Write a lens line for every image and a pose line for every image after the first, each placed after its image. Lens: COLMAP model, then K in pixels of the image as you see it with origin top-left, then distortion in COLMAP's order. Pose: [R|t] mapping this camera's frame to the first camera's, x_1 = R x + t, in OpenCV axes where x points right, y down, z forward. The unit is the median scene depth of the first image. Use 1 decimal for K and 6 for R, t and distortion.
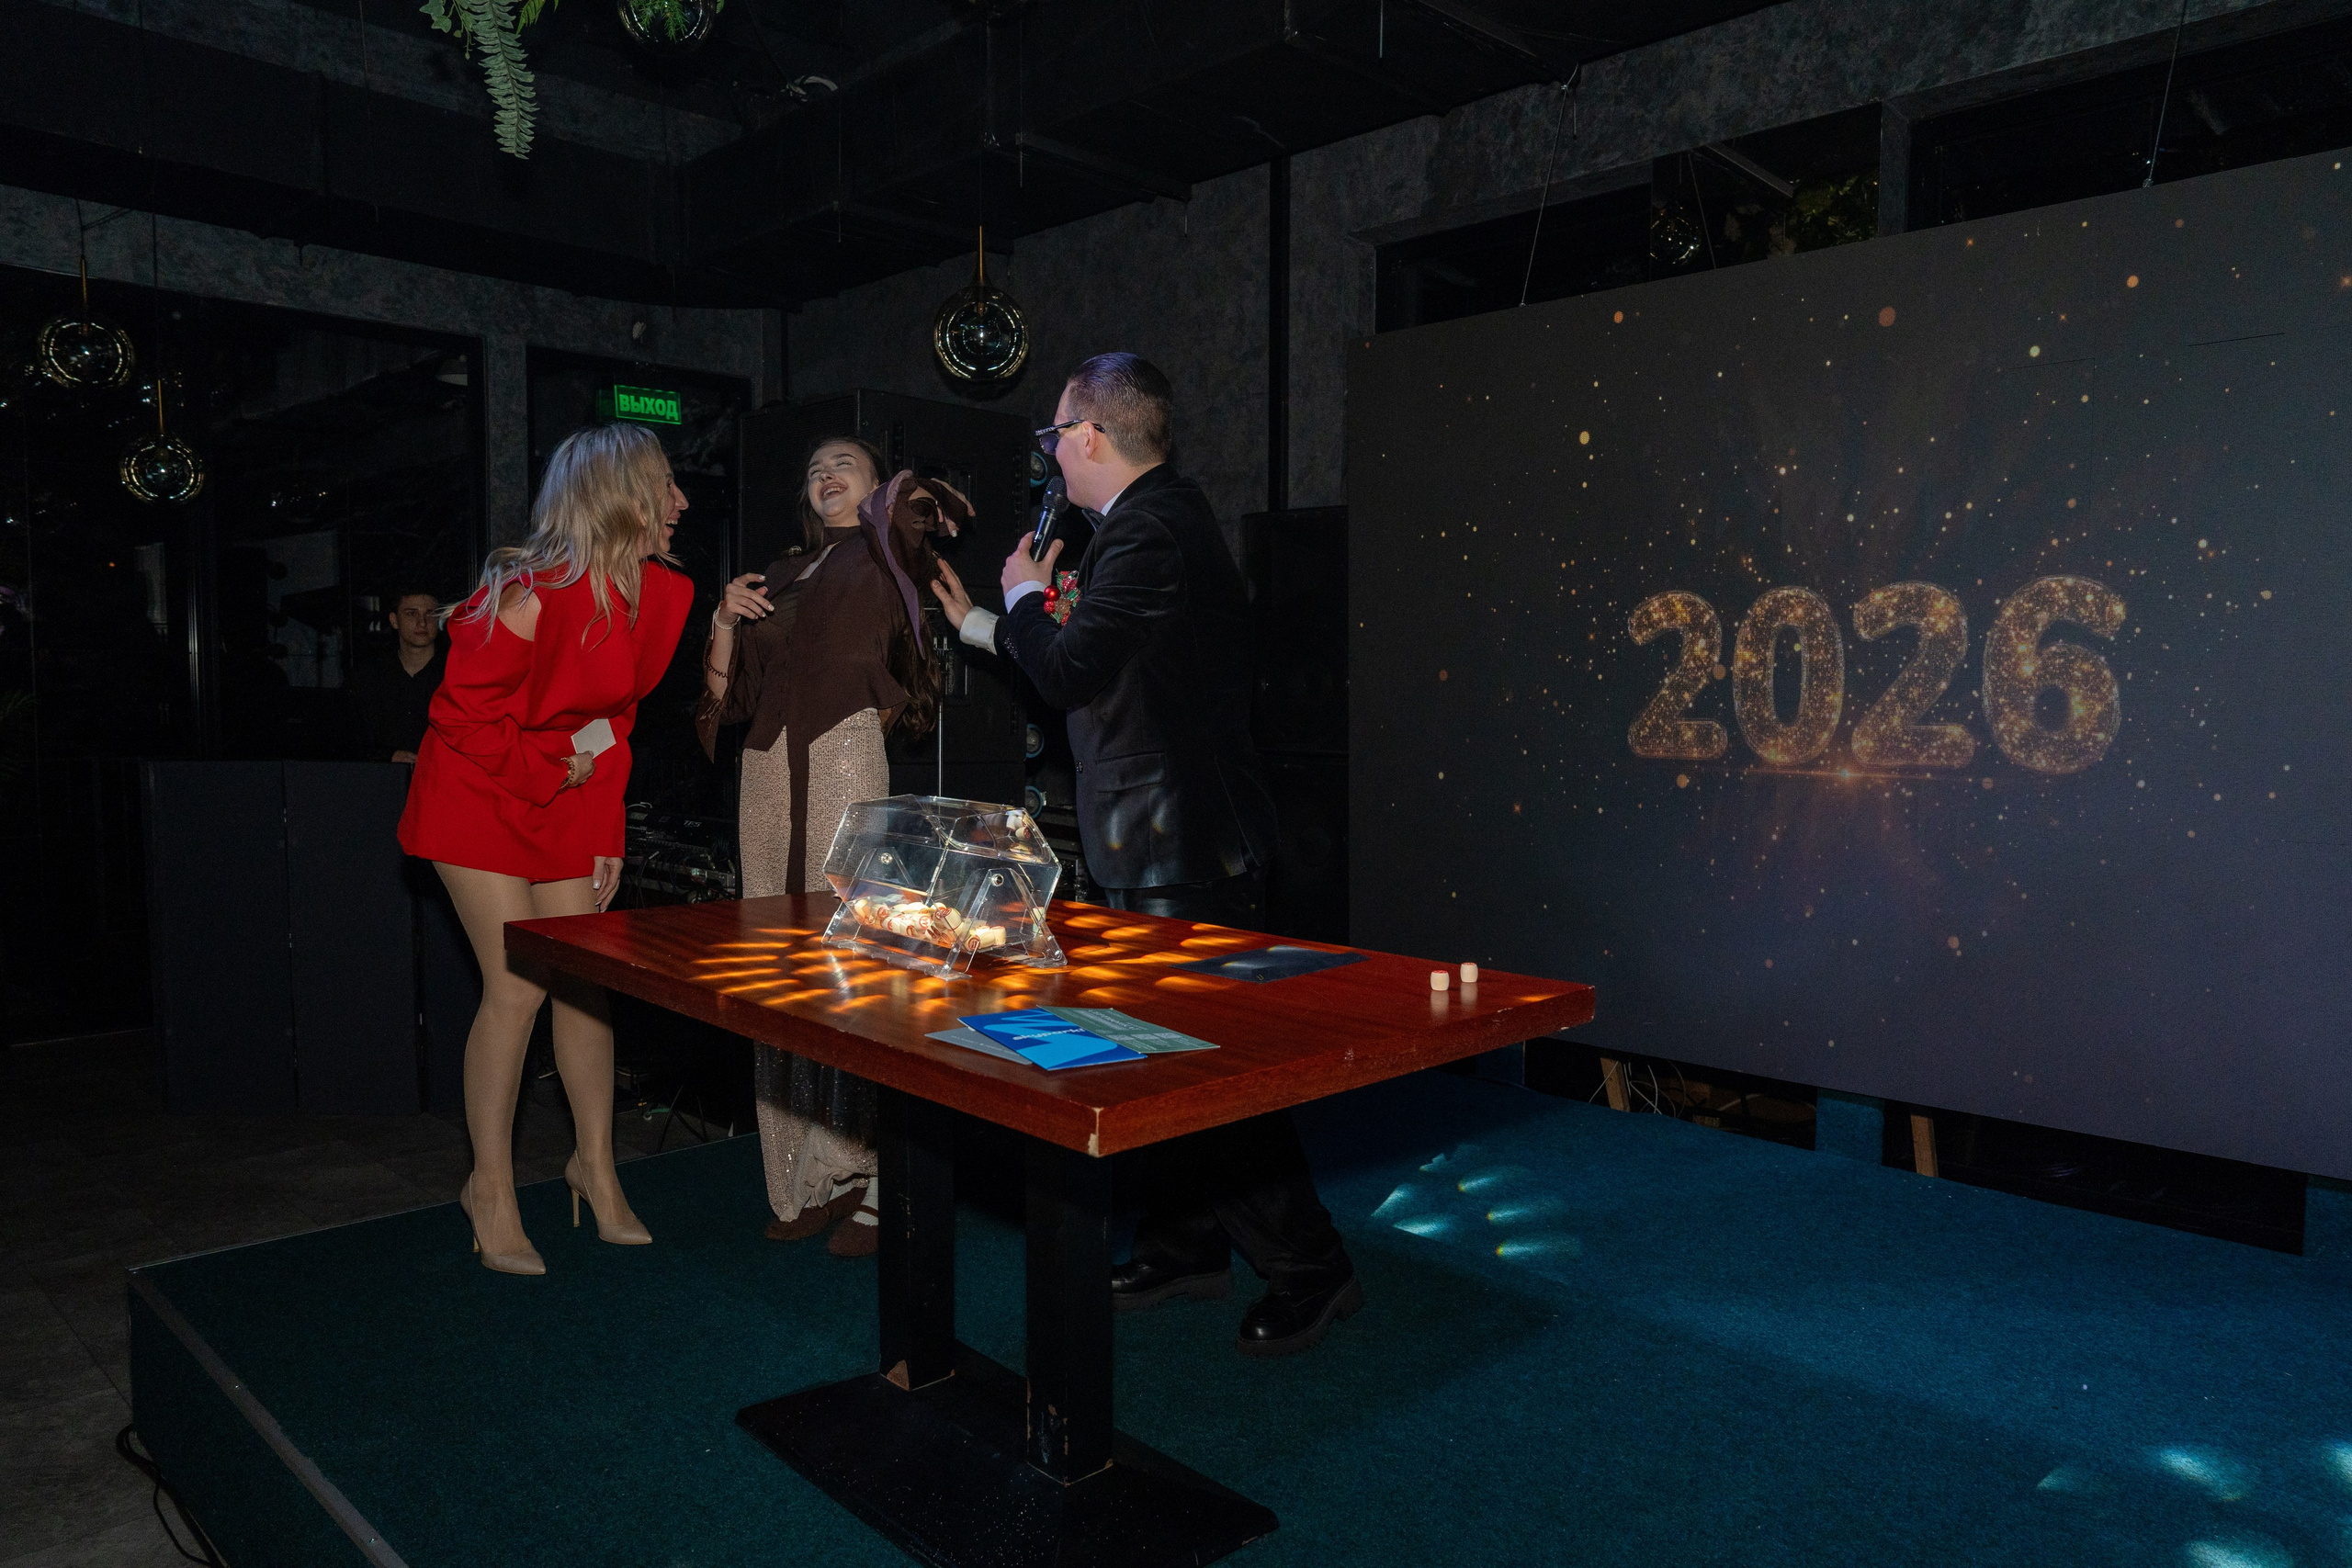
lens RADIAL K [[1586.8, 0, 1172.4], [0, 1586.8, 789.4], [0, 0, 1]] dist [-0.010048, 0.012885]
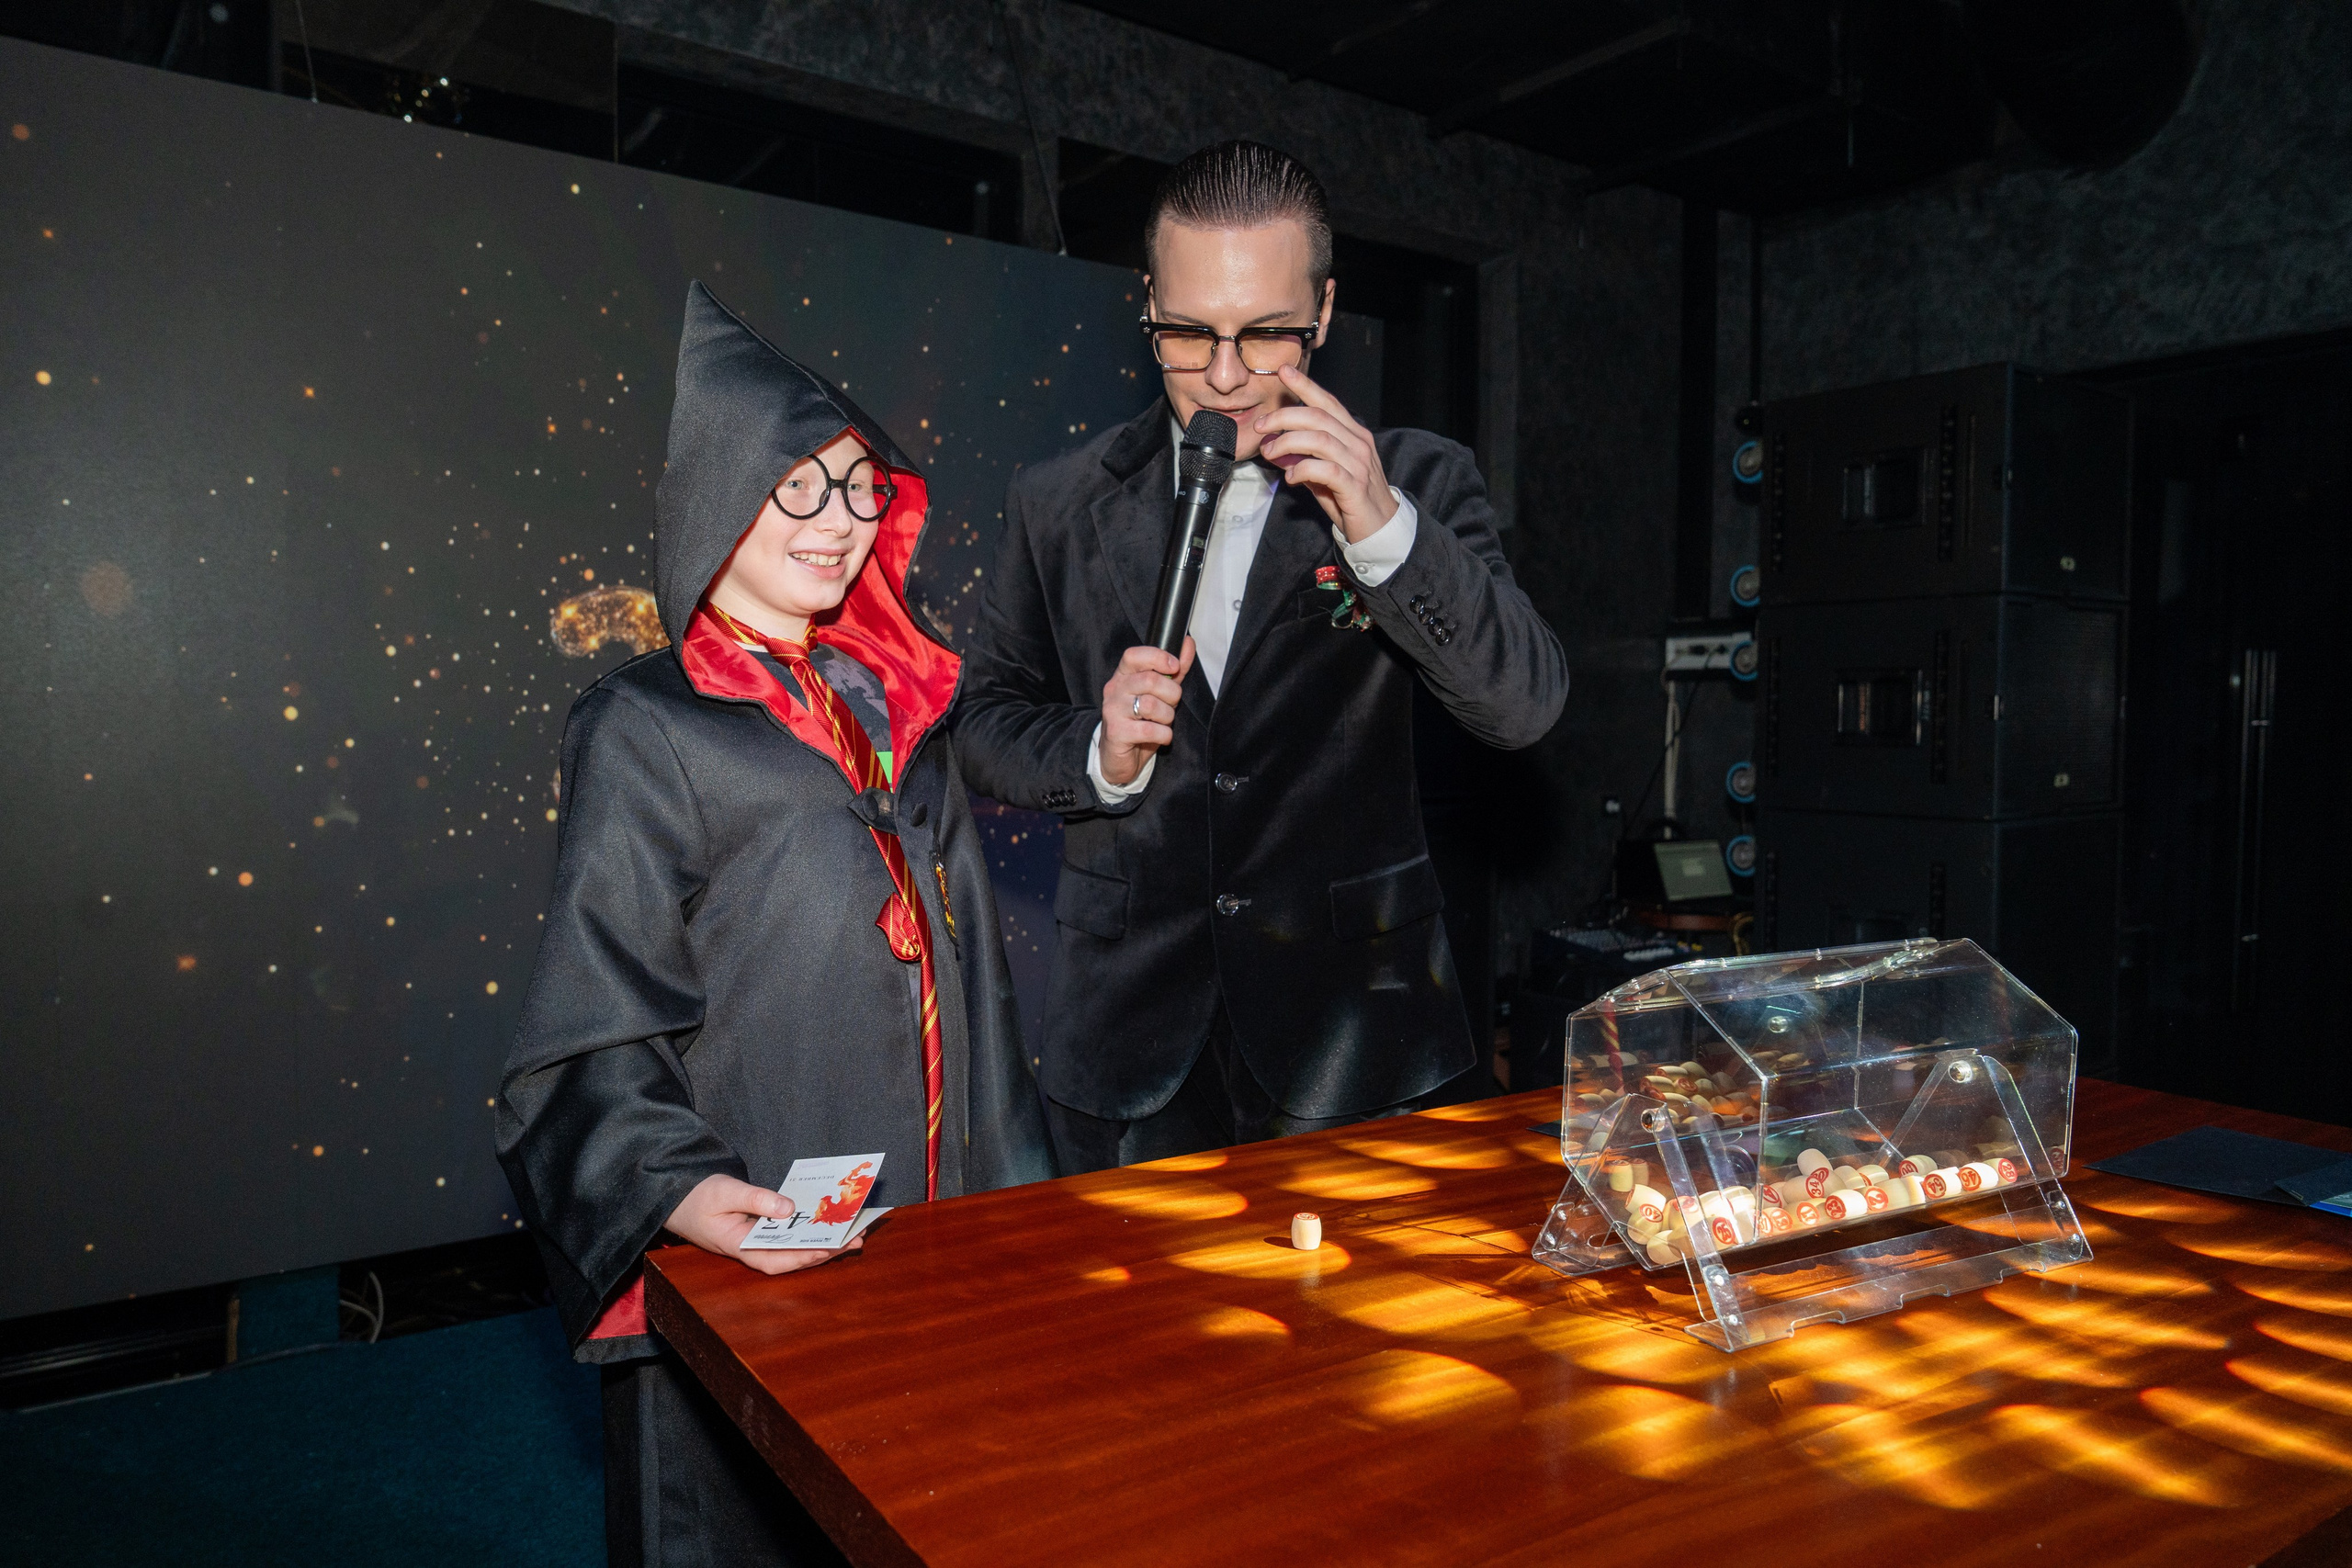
lens RADIAL K [[1586.8, 0, 1118.8], [0, 1586.8, 773.3], [0, 0, 1]] dist [-0.010048, 0.012885]
pose [[0.189792, -0.035599, 0.981179, -0.353805], [0.046262, 0.998557, 0.027281, -0.038061], [-0.980734, 0.040214, 0.191165, 0.579665]]
